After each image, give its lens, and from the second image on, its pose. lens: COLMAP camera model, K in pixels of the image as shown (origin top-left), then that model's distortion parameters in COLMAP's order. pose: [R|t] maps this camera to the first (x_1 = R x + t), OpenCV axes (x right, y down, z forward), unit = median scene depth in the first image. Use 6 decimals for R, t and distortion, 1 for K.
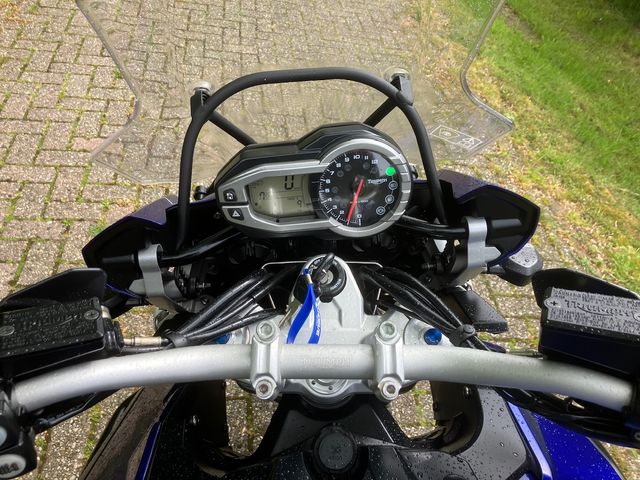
lens RADIAL K [[529.1, 0, 319.0], [0, 529.1, 243.6], [0, 0, 1]] dist [0.021778, -0.017735]
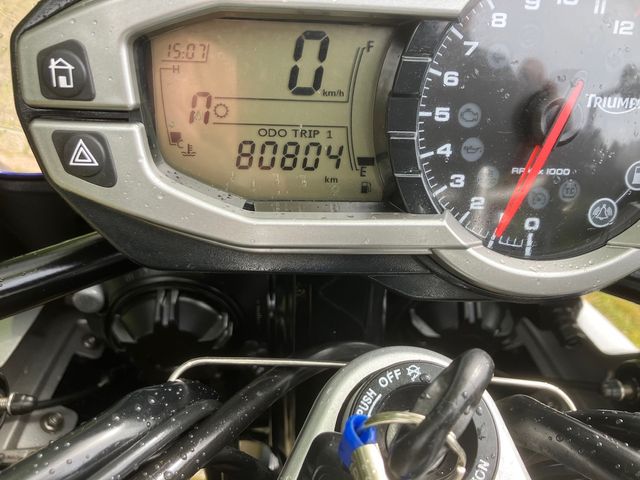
lens RADIAL K [[529.1, 0, 323.2], [0, 529.1, 241.7], [0, 0, 1]] dist [0.021778, -0.017735]
pose [[0.992587, 0.094723, 0.076145, -0.059637], [-0.083379, 0.986577, -0.140403, 0.008886], [-0.088423, 0.133013, 0.987162, 0.733097]]
